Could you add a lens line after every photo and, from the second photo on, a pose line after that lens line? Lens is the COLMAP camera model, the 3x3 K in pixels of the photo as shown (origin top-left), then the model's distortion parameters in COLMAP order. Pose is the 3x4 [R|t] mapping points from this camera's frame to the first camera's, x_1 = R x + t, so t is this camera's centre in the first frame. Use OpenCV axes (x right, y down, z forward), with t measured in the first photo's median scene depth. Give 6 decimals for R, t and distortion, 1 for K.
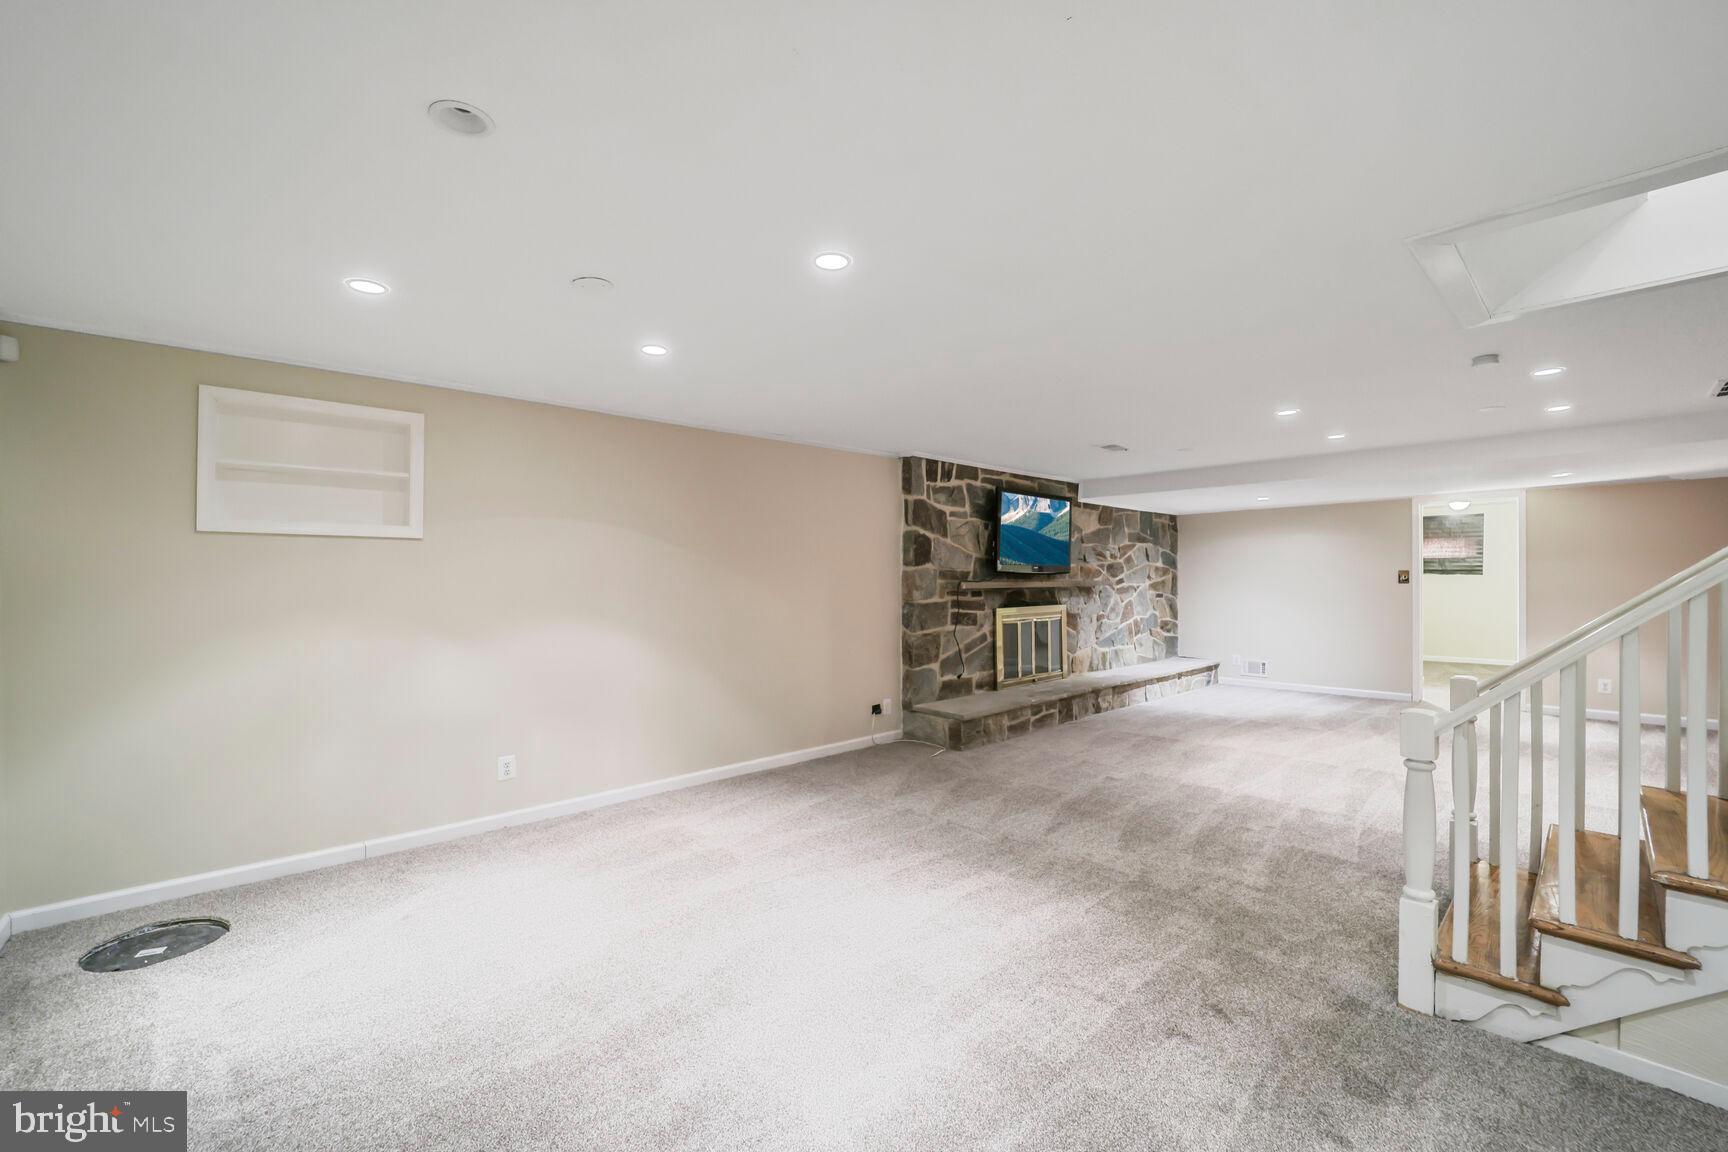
lens RADIAL K [[709.0, 0, 864.0], [0, 709.0, 576.0], [0, 0, 1]] dist [-0.013664, -0.000175]
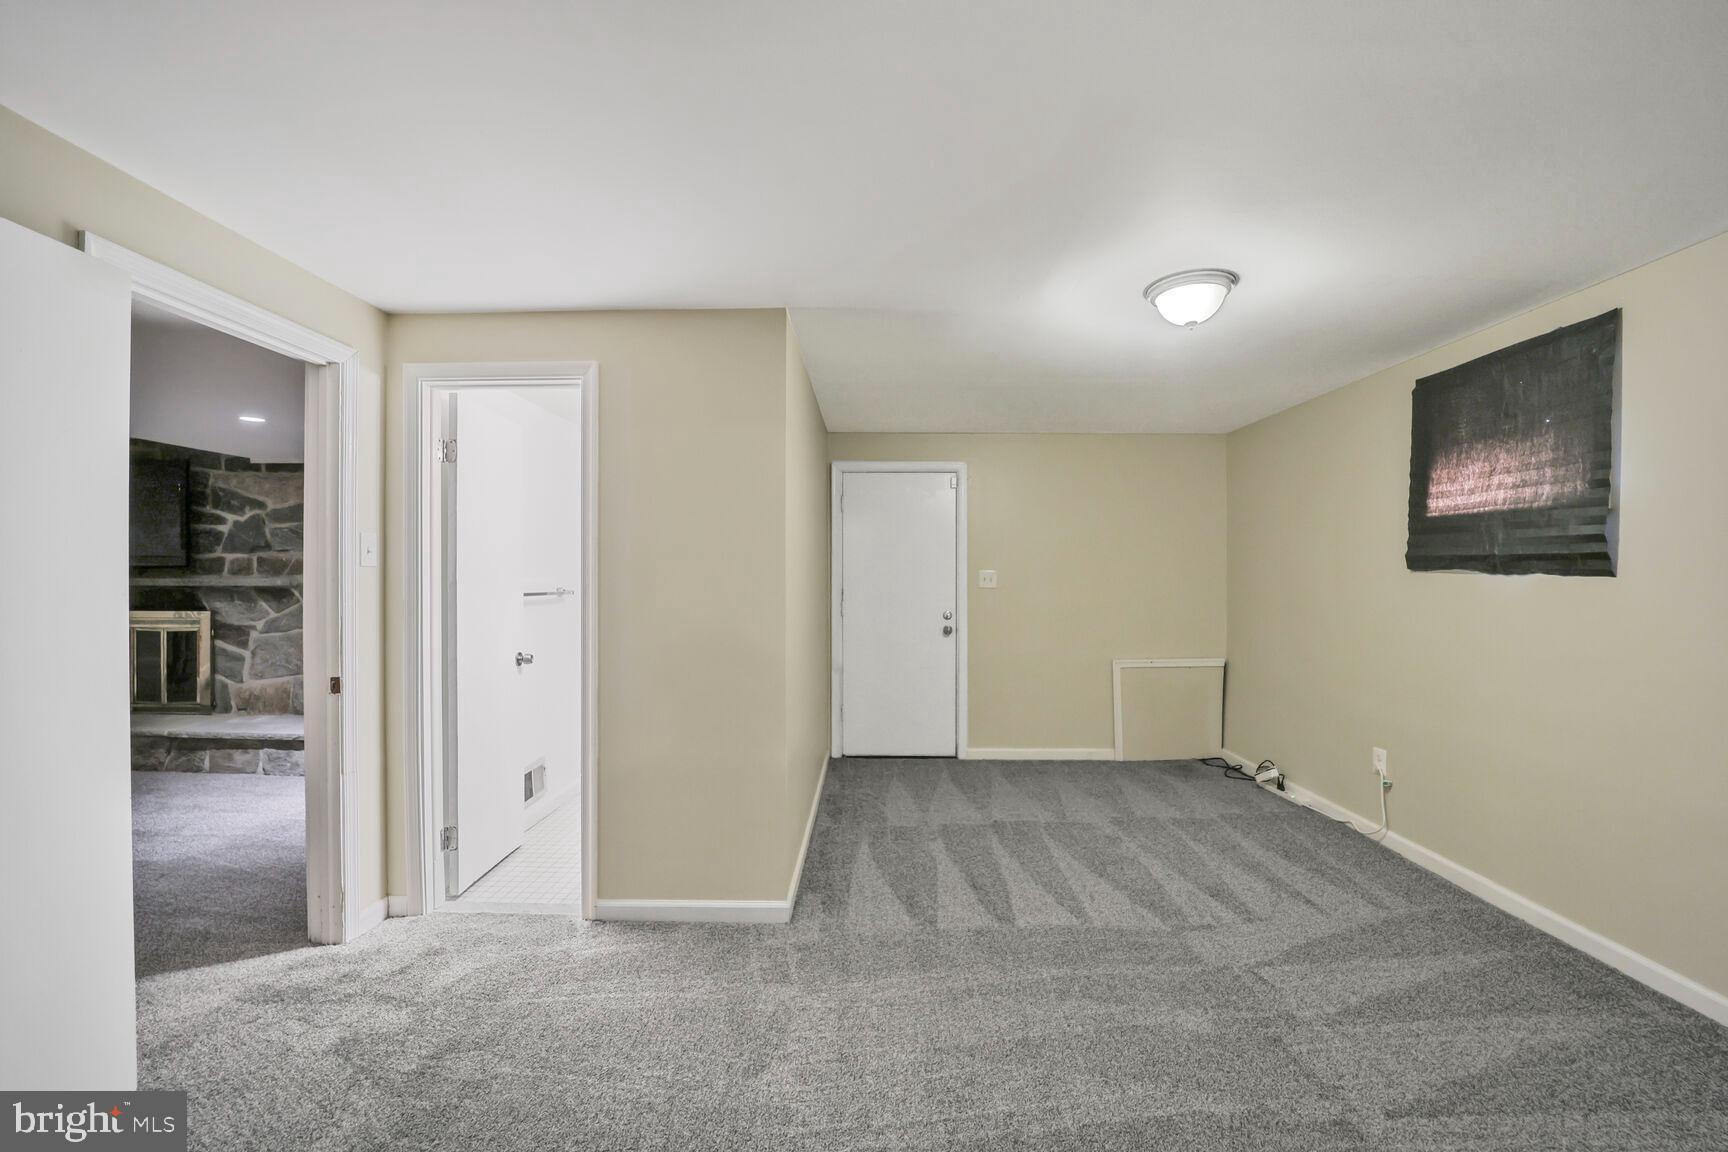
lens RADIAL K [[709.0, 0, 864.0], [0, 709.0, 576.0], [0, 0, 1]] dist [-0.013664, -0.000175]
pose [[0.700576, 0.009528, -0.713514, 1.258946], [-0.002646, 0.999939, 0.010754, -0.005694], [0.713573, -0.005646, 0.700558, 0.961953]]
